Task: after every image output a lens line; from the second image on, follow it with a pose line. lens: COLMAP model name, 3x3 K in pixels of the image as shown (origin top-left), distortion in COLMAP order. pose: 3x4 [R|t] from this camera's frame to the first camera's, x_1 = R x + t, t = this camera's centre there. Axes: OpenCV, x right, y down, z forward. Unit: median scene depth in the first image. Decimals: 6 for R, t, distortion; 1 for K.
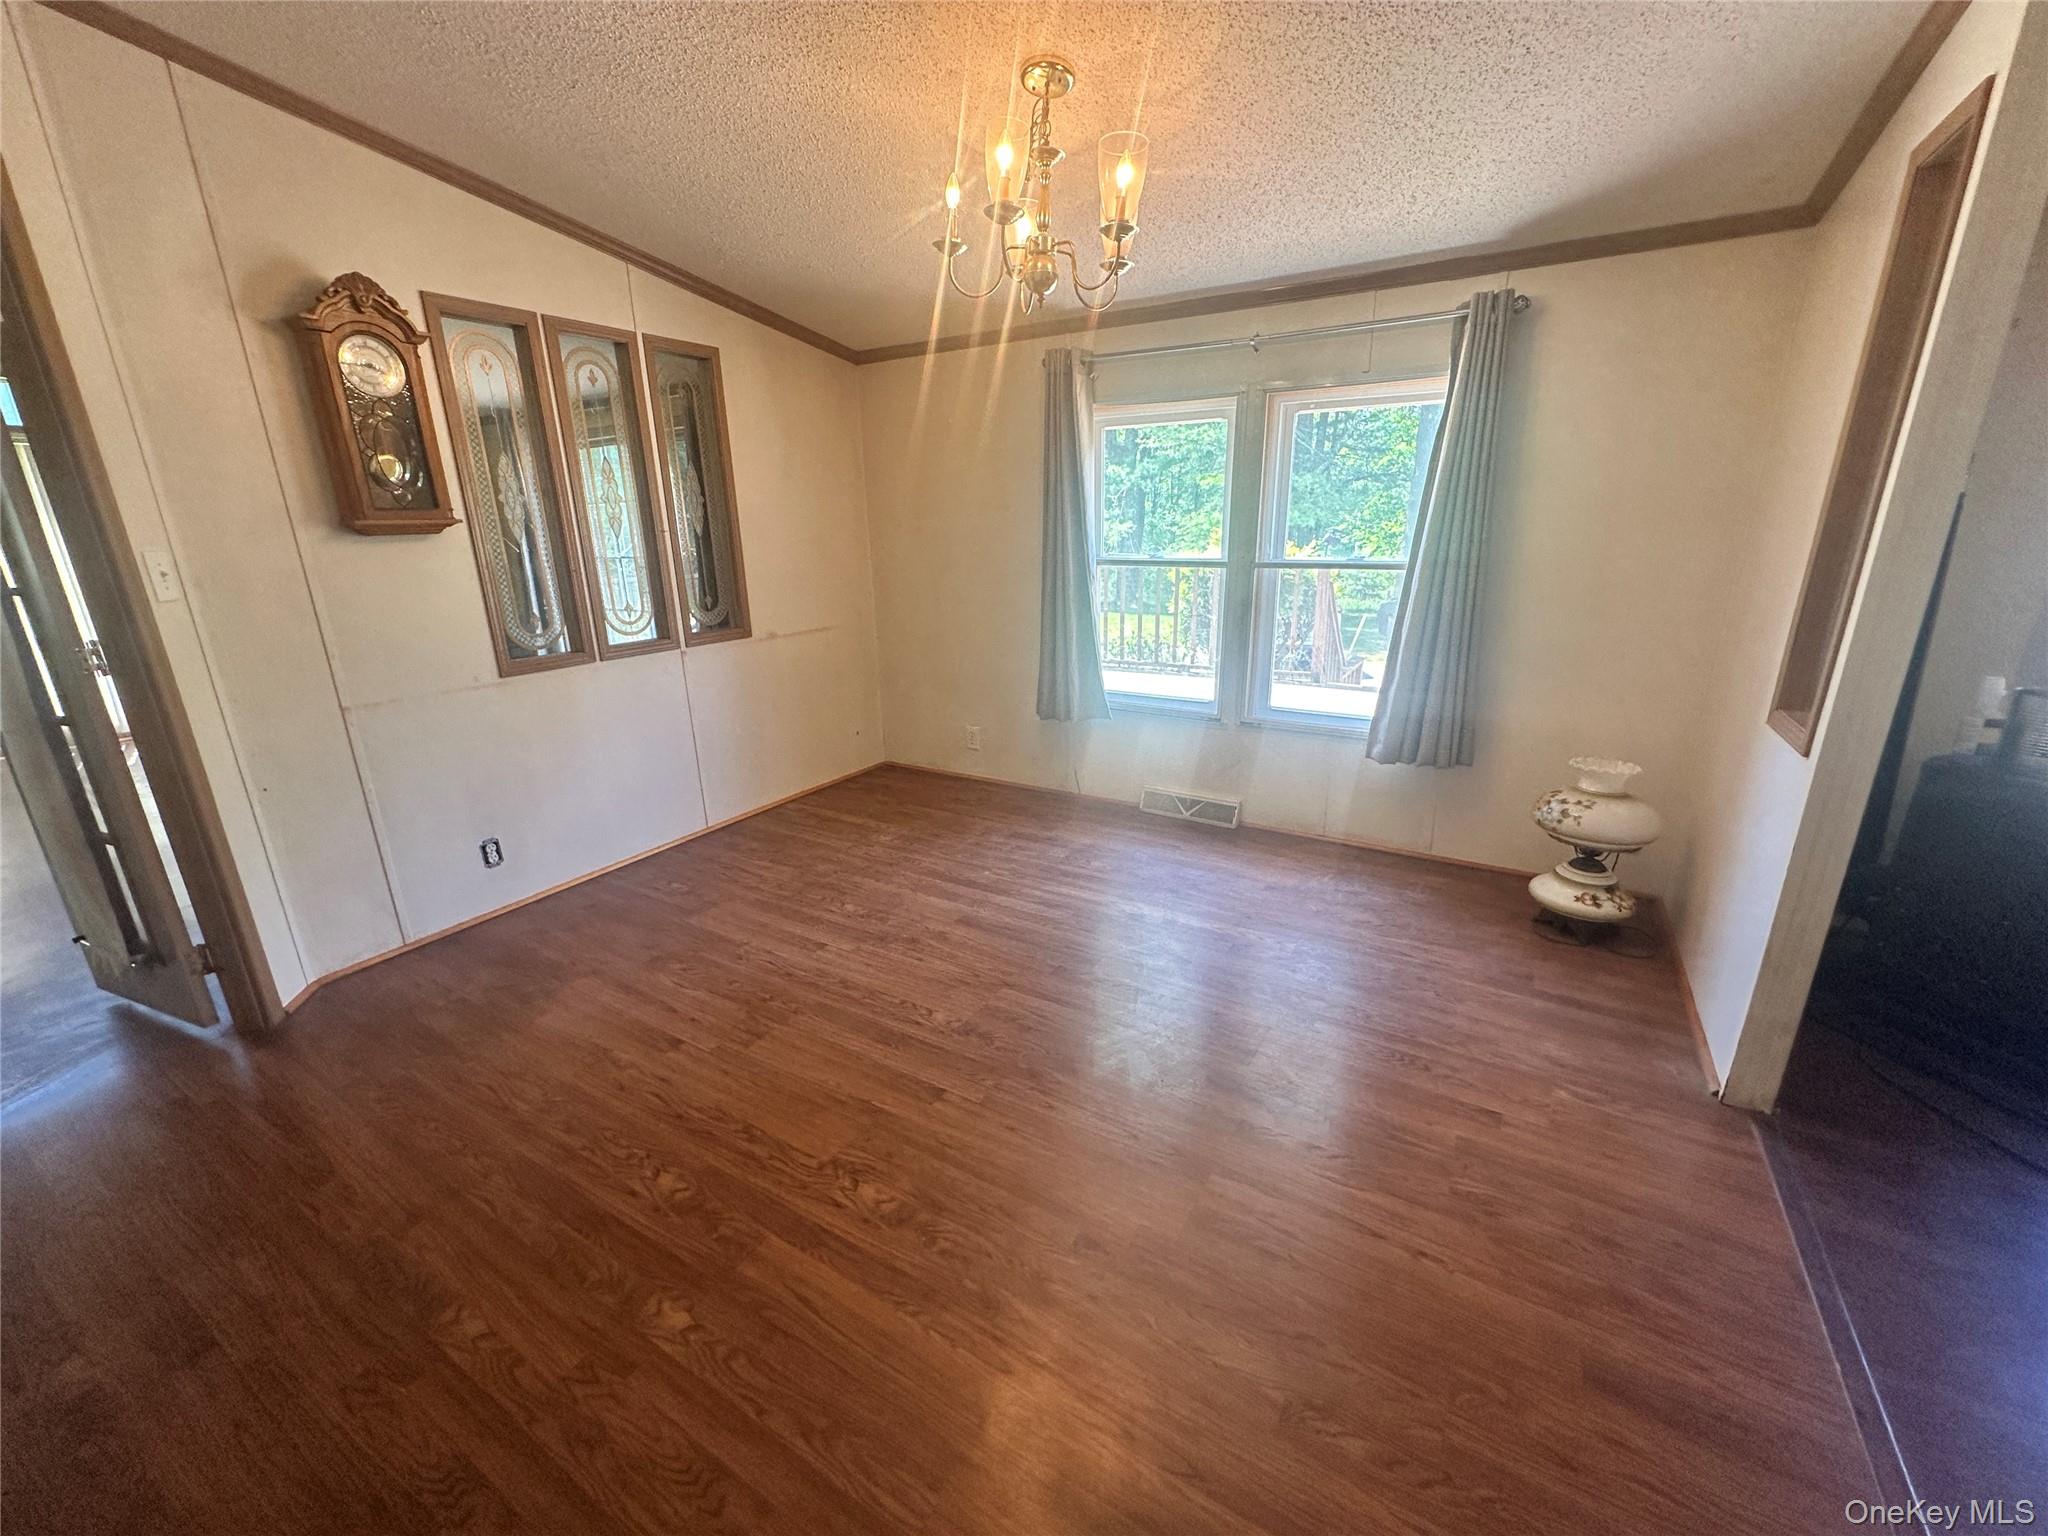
lens RADIAL K [[823.7, 0, 1024.0], [0, 823.7, 768.0], [0, 0, 1]] dist [0.026017, -0.000149]
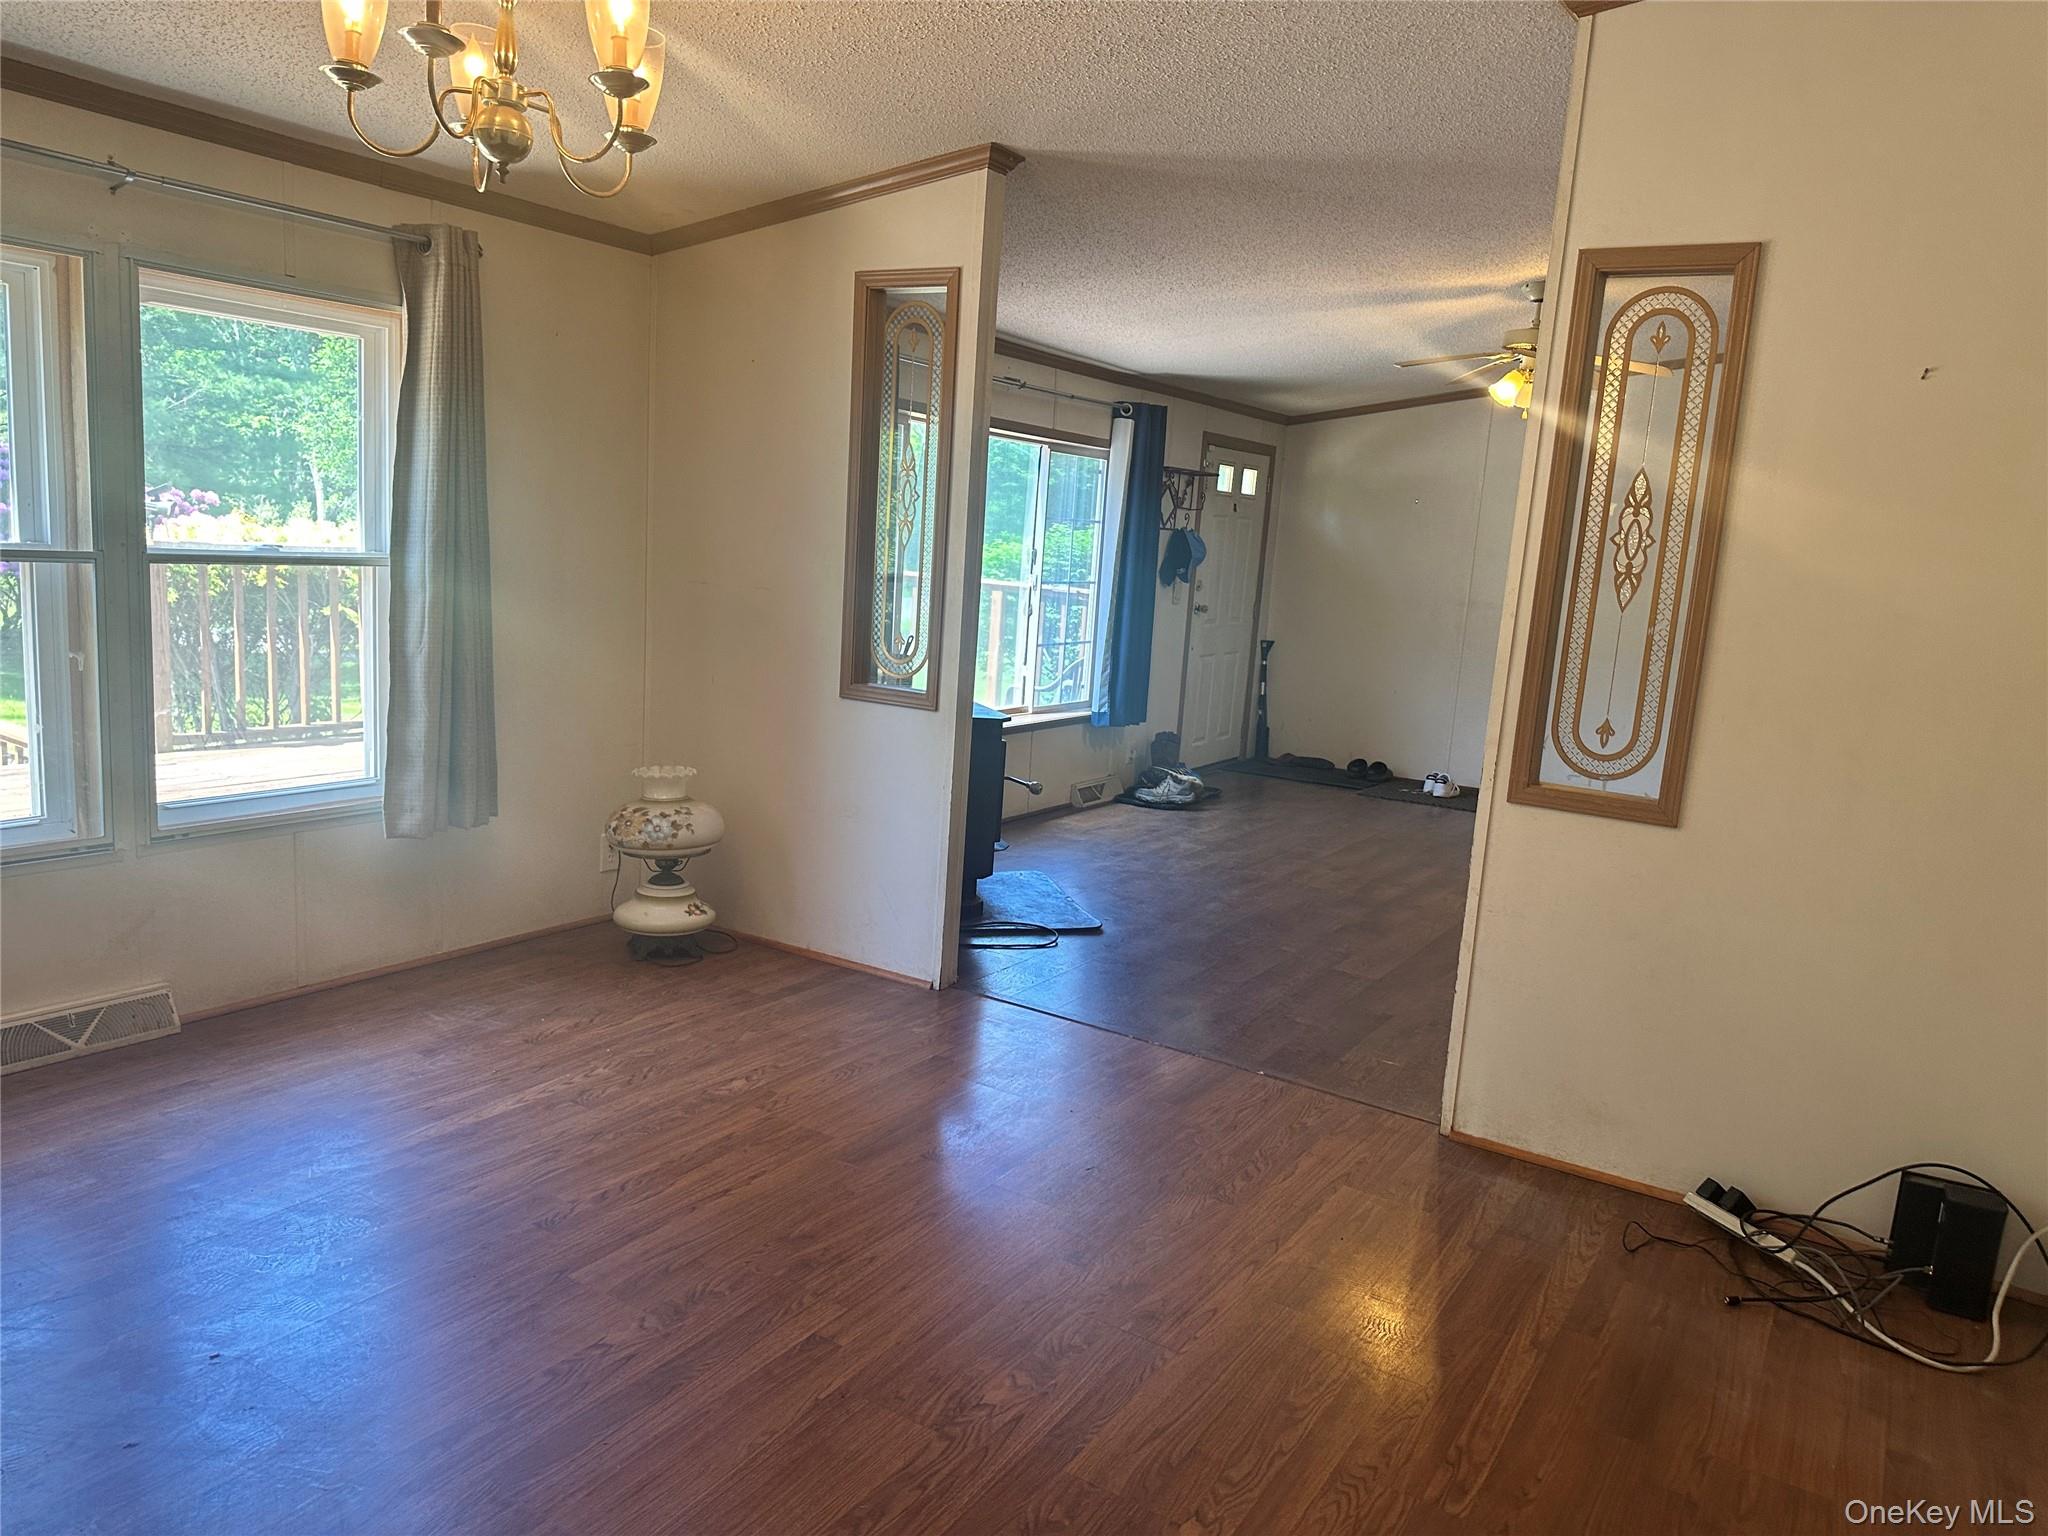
lens RADIAL K [[1447.1, 0, 1024.0], [0, 1447.1, 768.0], [0, 0, 1]] dist [0.060192, 0.000180]
pose [[0.012754, -0.144376, 0.989441, -0.953760], [0.224422, 0.964690, 0.137872, -0.145737], [-0.974409, 0.220294, 0.044705, 0.531018]]
